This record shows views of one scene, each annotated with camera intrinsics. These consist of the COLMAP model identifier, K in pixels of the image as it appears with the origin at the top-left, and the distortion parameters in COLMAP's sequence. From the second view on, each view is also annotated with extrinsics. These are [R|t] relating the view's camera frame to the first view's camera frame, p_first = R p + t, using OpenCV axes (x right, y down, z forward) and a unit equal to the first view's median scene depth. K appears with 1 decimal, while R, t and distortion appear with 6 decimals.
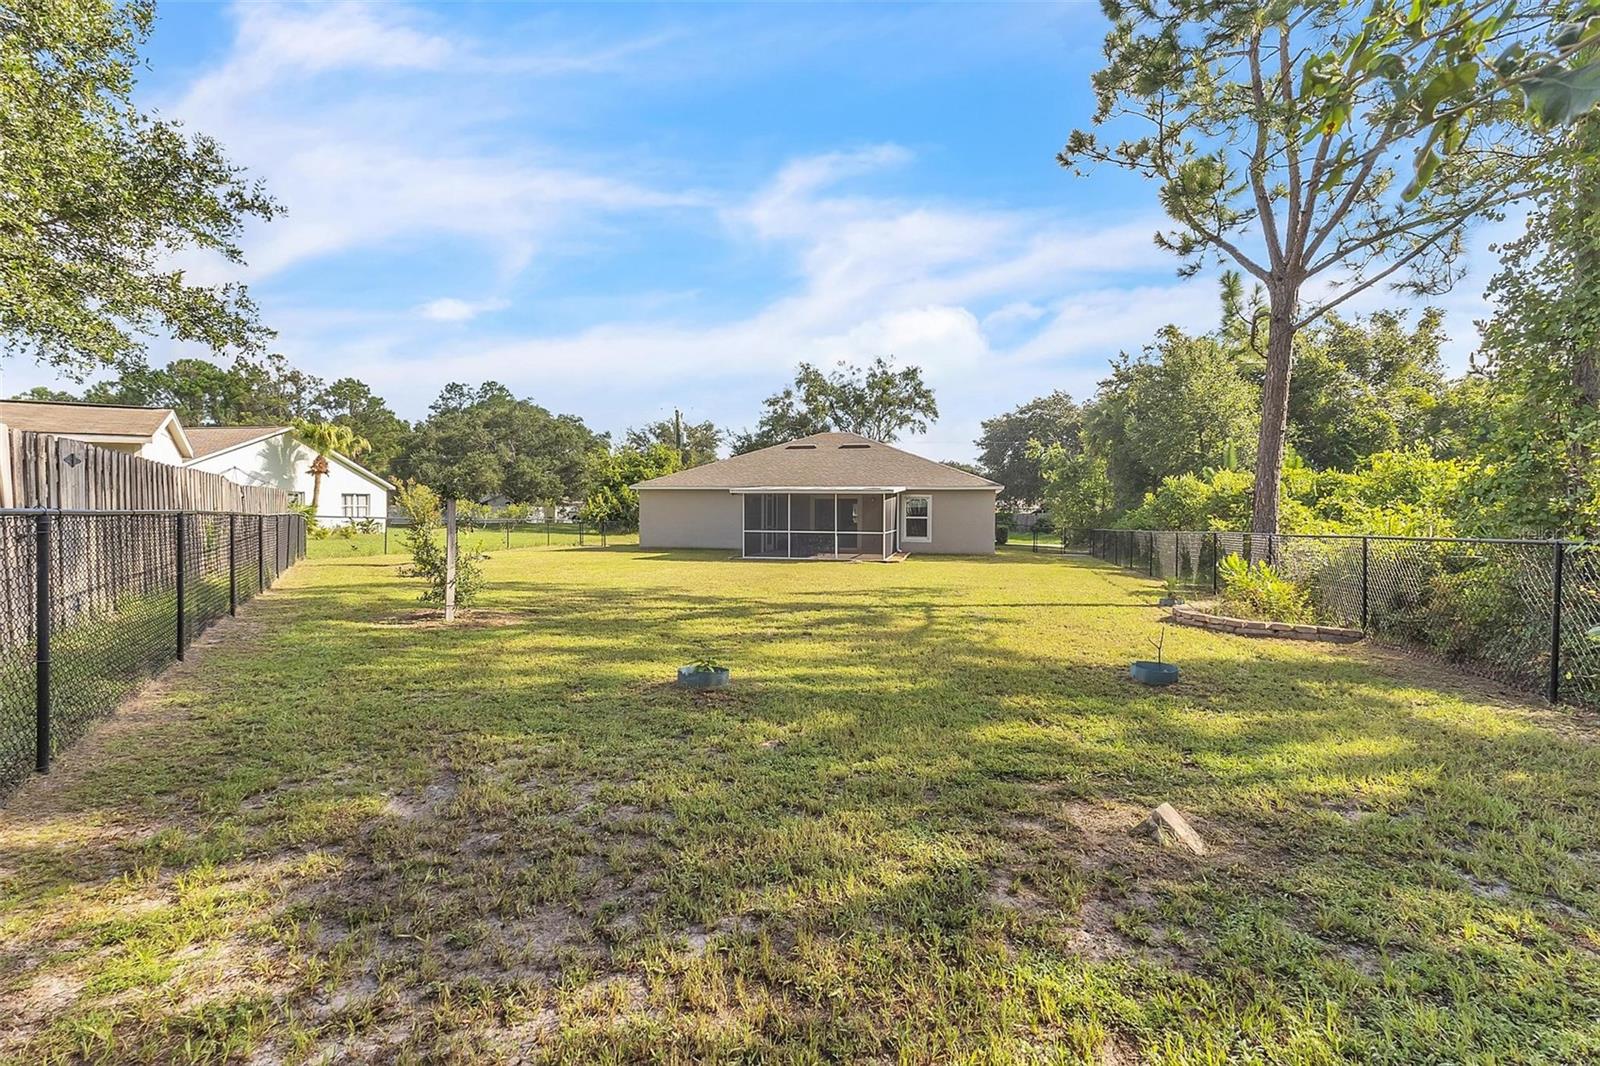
lens RADIAL K [[746.1, 0, 800.0], [0, 746.1, 533.0], [0, 0, 1]] dist [0.021181, -0.000901]
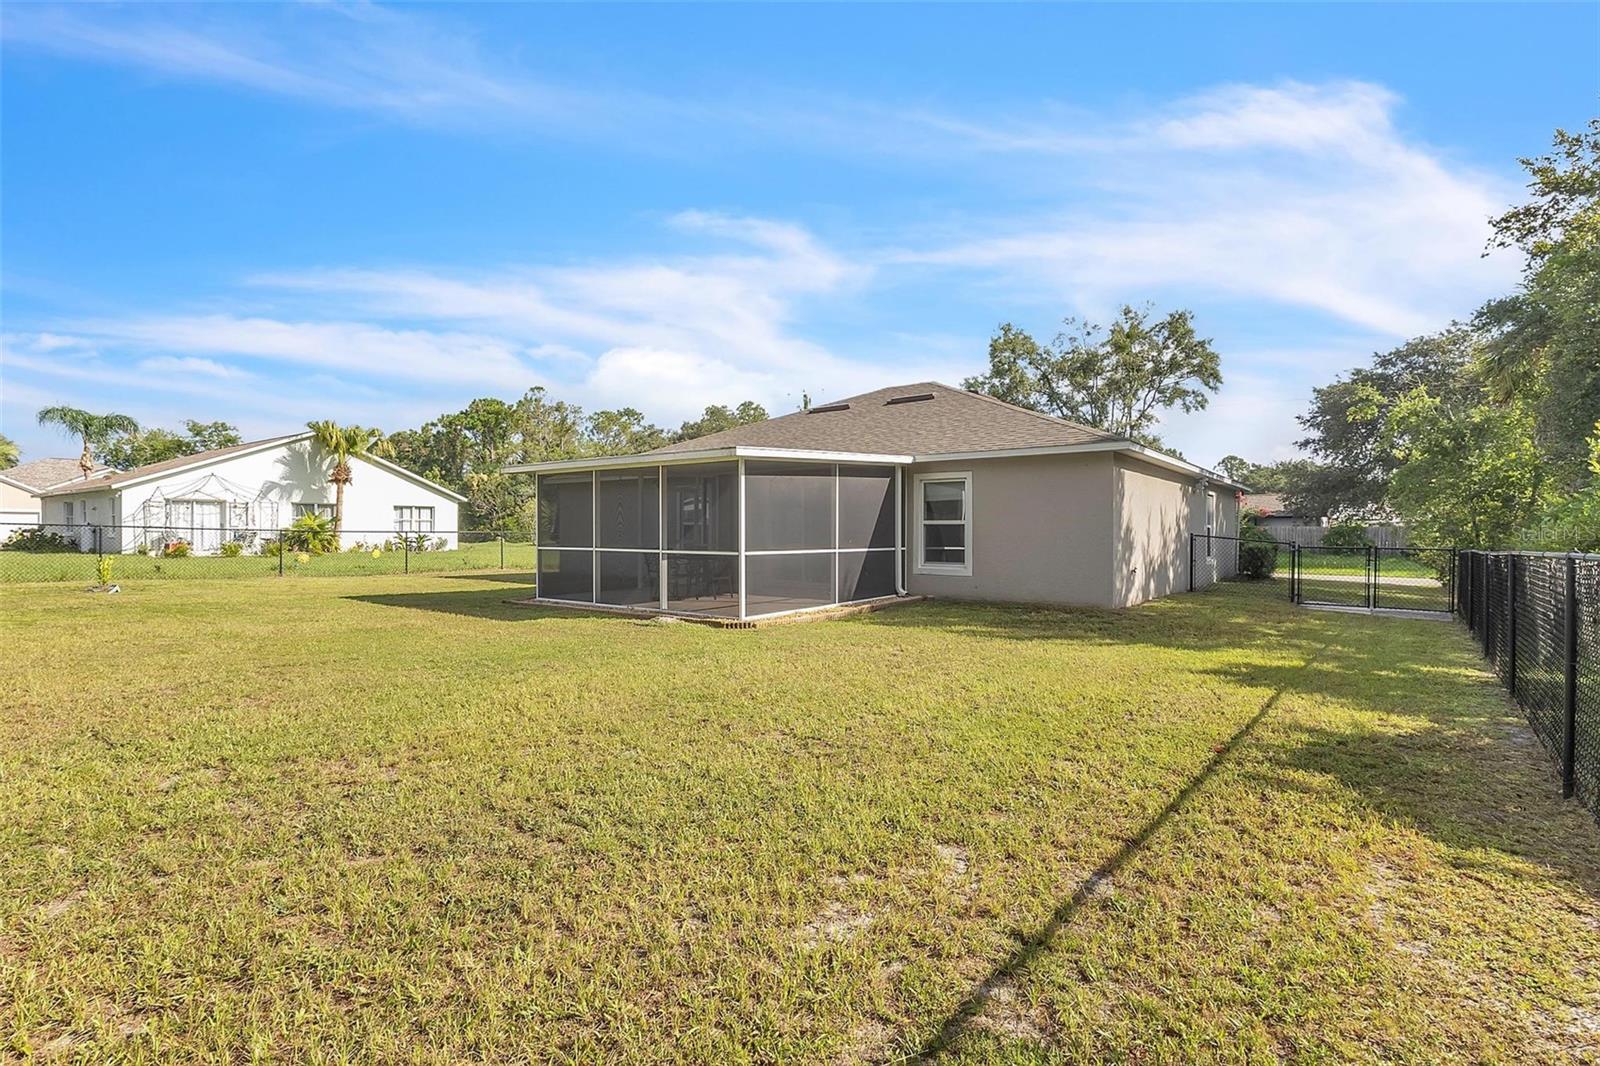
lens RADIAL K [[746.1, 0, 800.0], [0, 746.1, 533.0], [0, 0, 1]] dist [0.021181, -0.000901]
pose [[0.909804, -0.003652, -0.415021, 0.209951], [-0.008581, 0.999582, -0.027605, -0.000093], [0.414949, 0.028676, 0.909393, 0.423466]]
